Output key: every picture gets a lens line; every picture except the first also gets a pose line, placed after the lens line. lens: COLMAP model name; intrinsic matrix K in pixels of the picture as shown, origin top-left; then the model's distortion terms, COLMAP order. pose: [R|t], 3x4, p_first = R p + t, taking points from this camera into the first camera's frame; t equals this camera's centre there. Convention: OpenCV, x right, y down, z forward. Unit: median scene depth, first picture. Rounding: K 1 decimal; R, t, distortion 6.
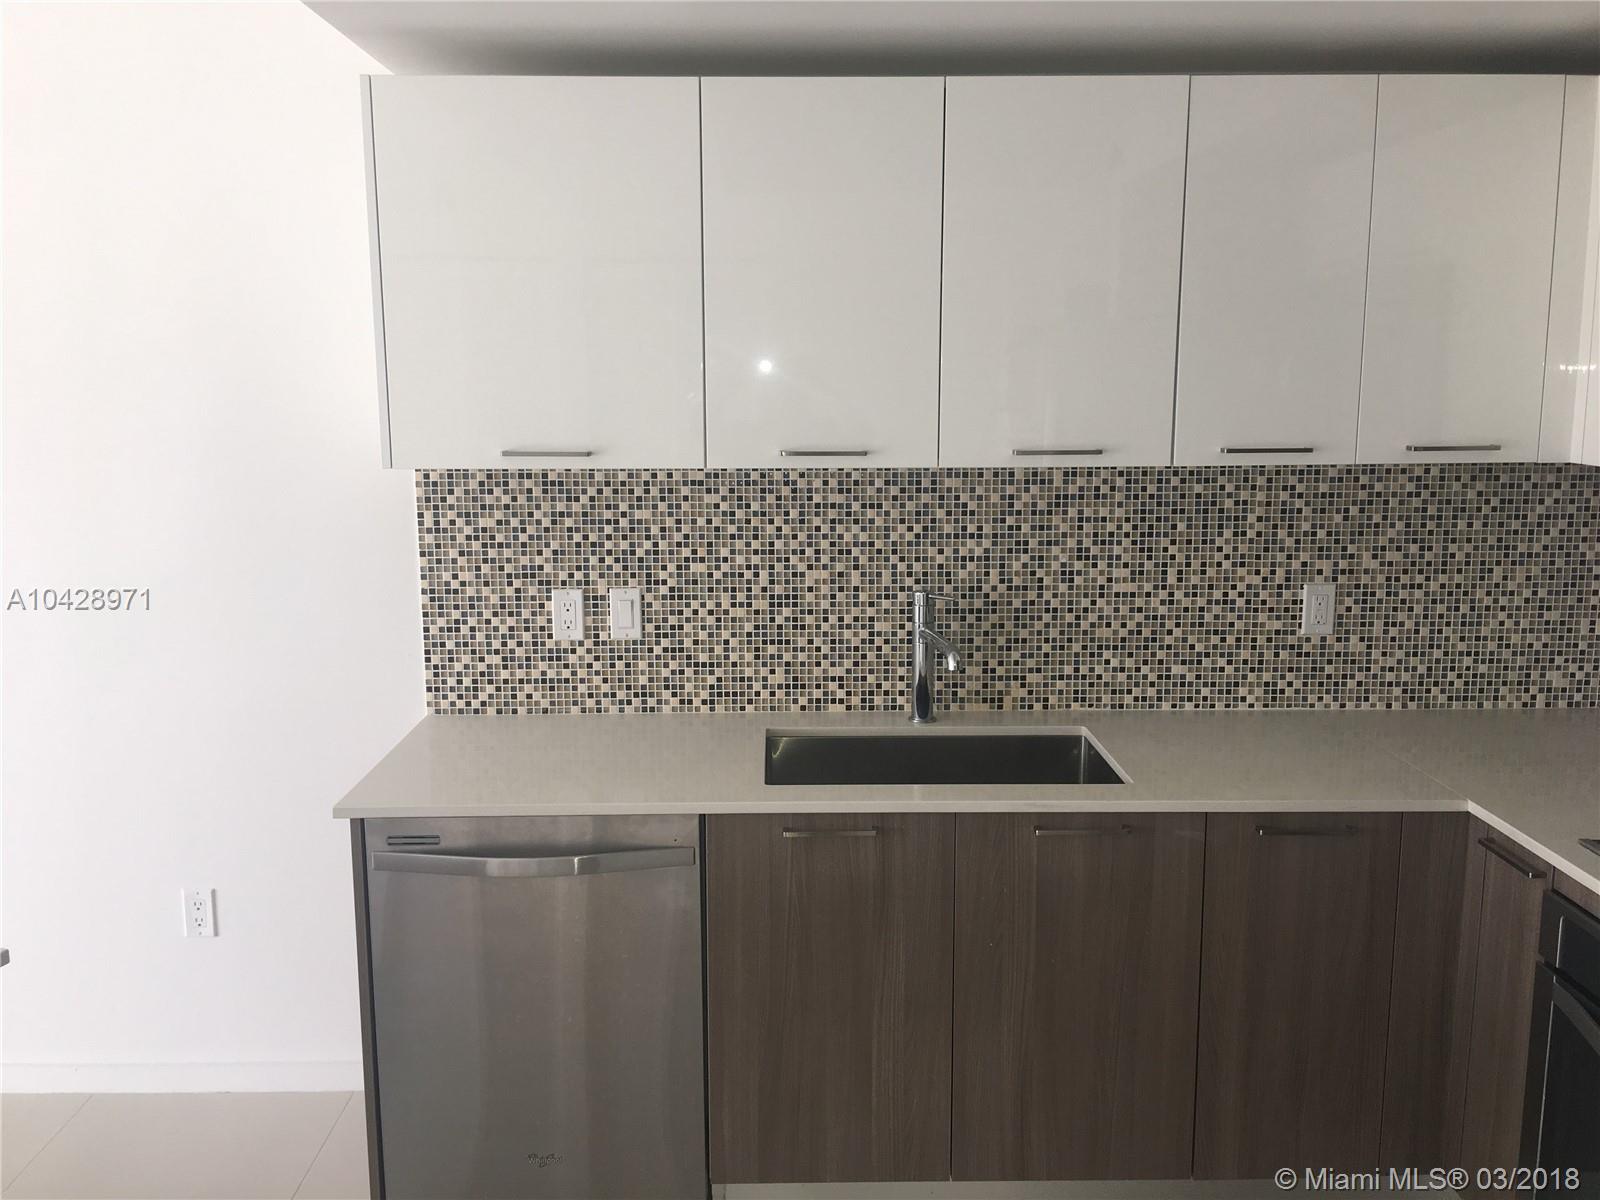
lens RADIAL K [[1348.1, 0, 801.6], [0, 1348.1, 598.8], [0, 0, 1]] dist [0.049092, -0.035989]
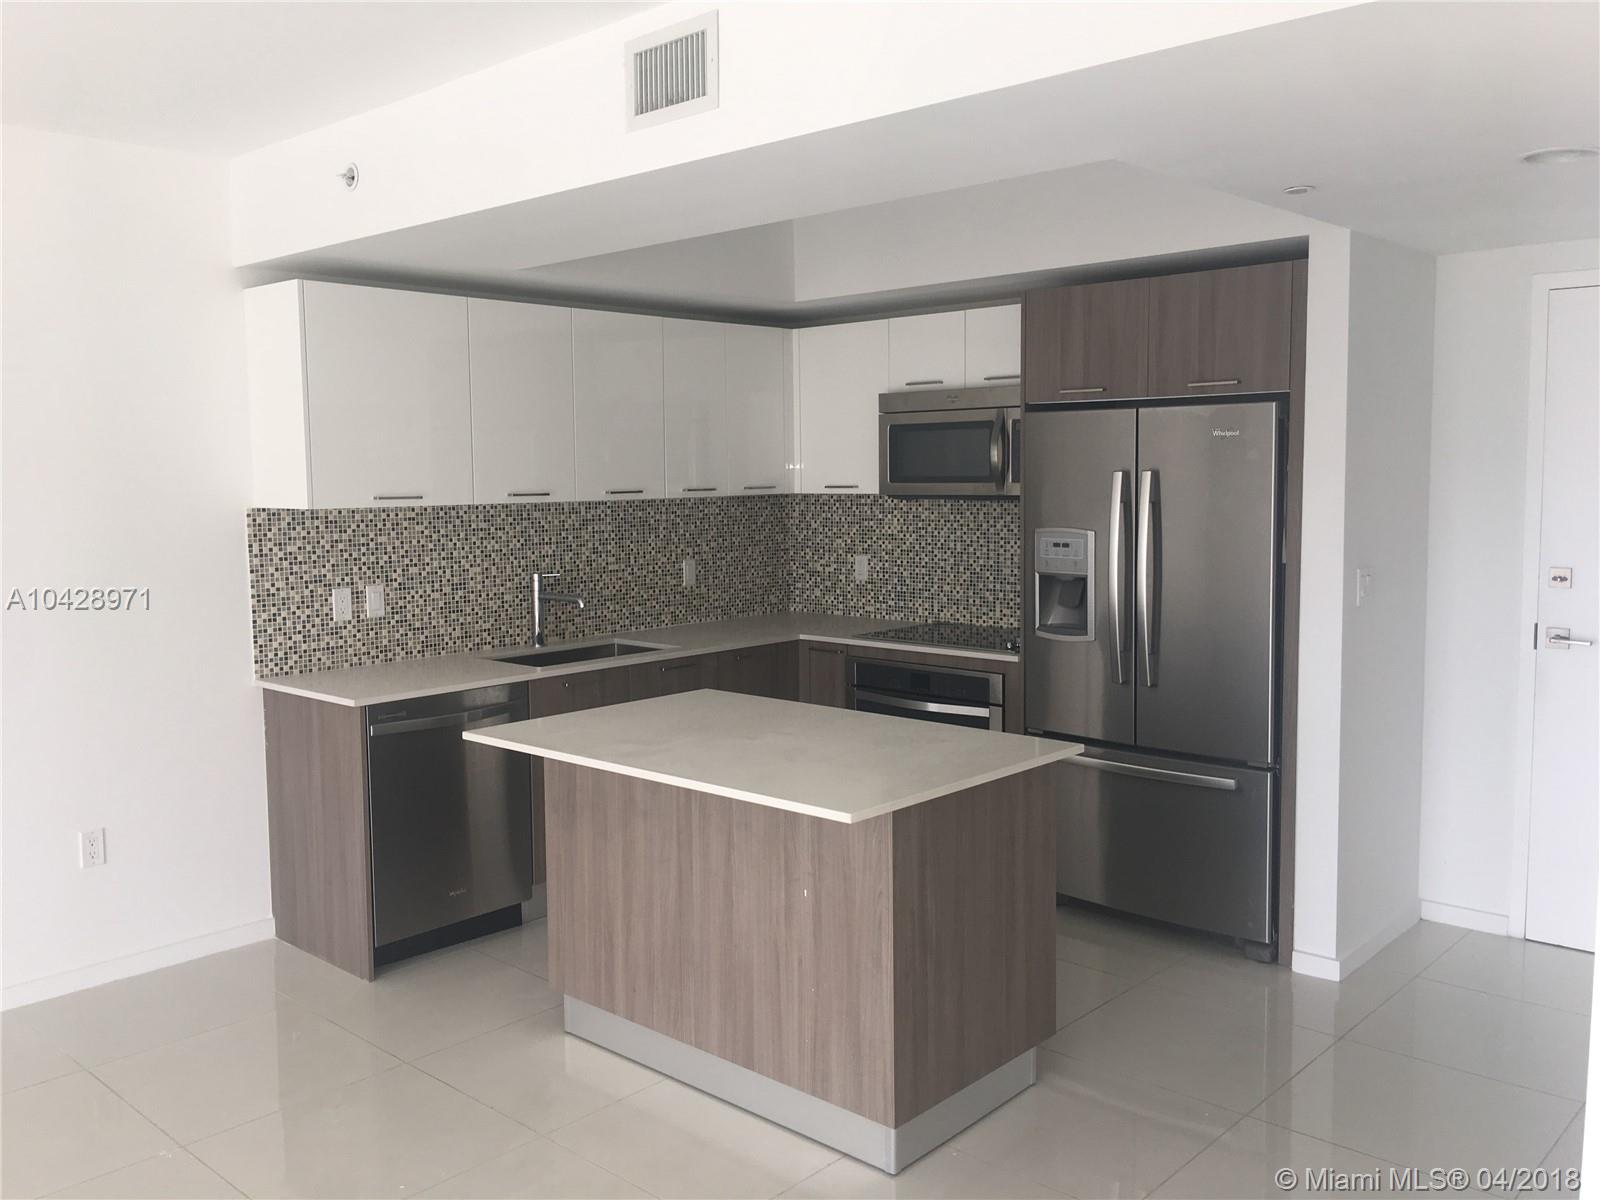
lens RADIAL K [[1348.1, 0, 794.9], [0, 1348.1, 591.0], [0, 0, 1]] dist [0.049092, -0.035989]
pose [[0.683274, -0.071464, 0.726656, -0.964411], [0.125709, 0.991852, -0.020659, 0.095811], [-0.719259, 0.105464, 0.686691, -0.477996]]
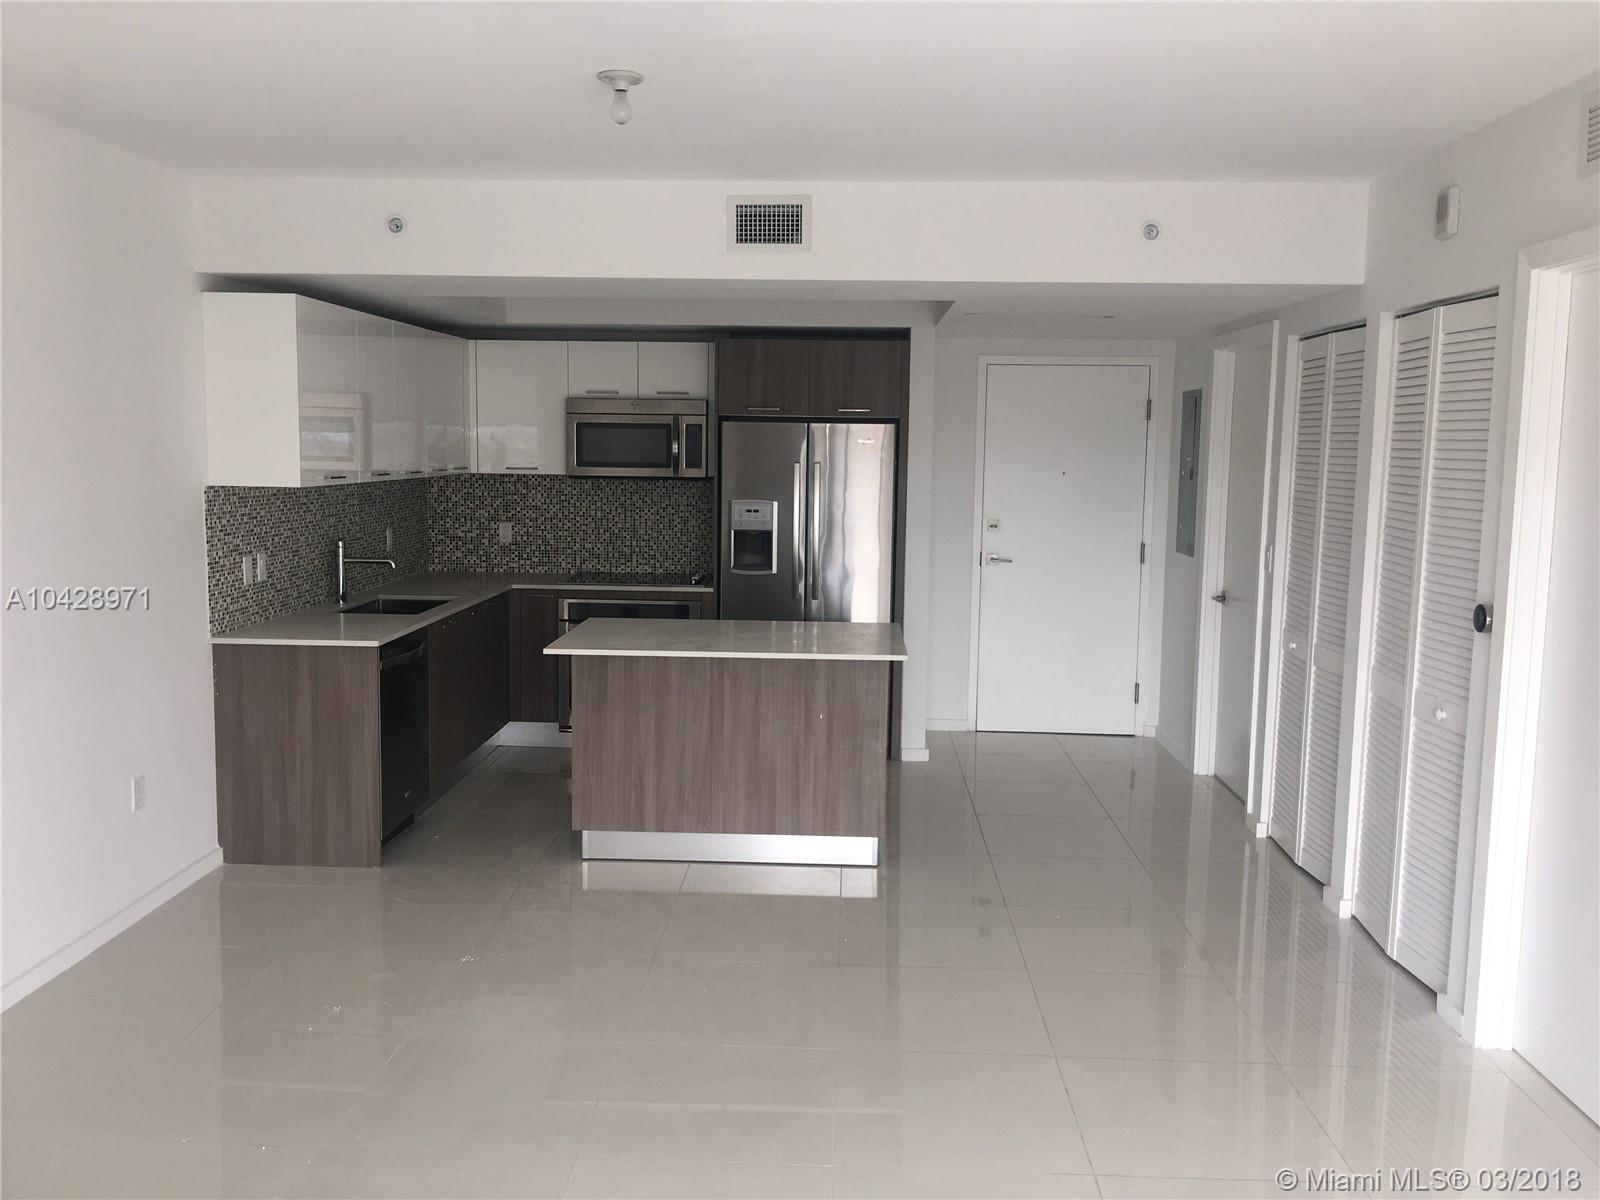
lens RADIAL K [[1348.1, 0, 807.9], [0, 1348.1, 603.0], [0, 0, 1]] dist [0.049092, -0.035989]
pose [[0.044808, -0.116134, 0.992222, -1.951549], [0.145478, 0.983391, 0.108530, -0.033456], [-0.988346, 0.139484, 0.060959, 0.150560]]
